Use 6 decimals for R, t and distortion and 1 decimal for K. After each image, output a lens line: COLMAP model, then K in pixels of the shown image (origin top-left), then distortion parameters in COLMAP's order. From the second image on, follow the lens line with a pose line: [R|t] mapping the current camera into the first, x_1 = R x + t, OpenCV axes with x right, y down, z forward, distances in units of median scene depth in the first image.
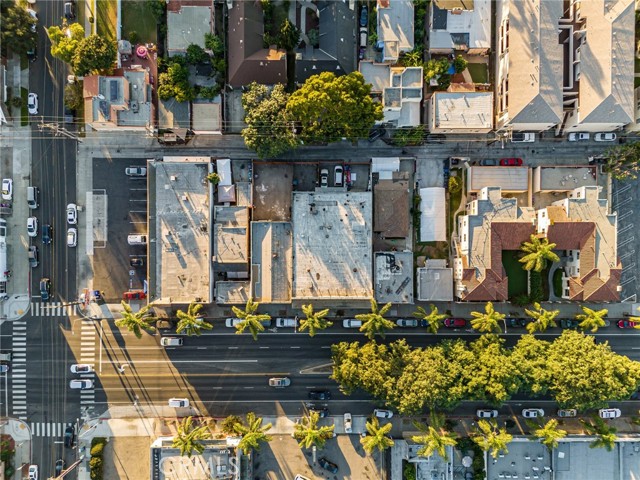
lens RADIAL K [[466.0, 0, 320.0], [0, 466.0, 240.0], [0, 0, 1]] dist [0.006313, -0.006295]
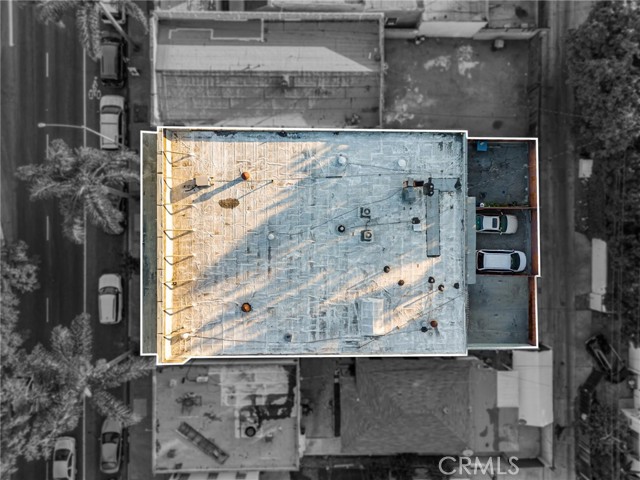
lens RADIAL K [[466.0, 0, 320.0], [0, 466.0, 240.0], [0, 0, 1]] dist [0.006313, -0.006295]
pose [[0.001140, 0.999996, -0.002756, 0.024467], [-0.999708, 0.001206, 0.024139, 0.000335], [0.024142, 0.002728, 0.999705, 0.641057]]
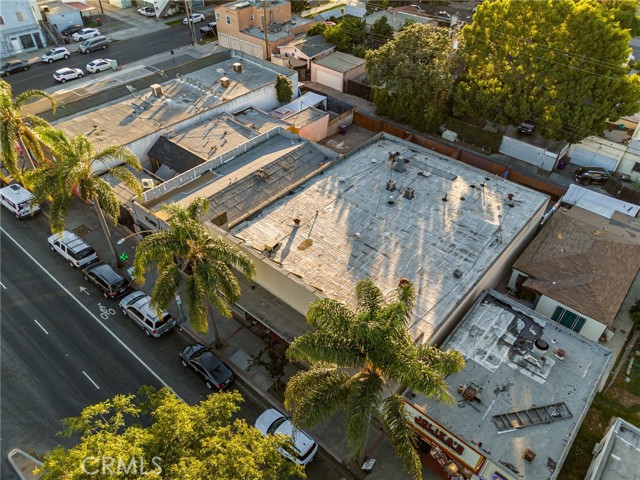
lens RADIAL K [[466.0, 0, 320.0], [0, 466.0, 240.0], [0, 0, 1]] dist [0.006313, -0.006295]
pose [[0.758574, 0.434605, -0.485474, 0.171074], [-0.650956, 0.538269, -0.535279, 0.254388], [0.028681, 0.722070, 0.691225, 0.748077]]
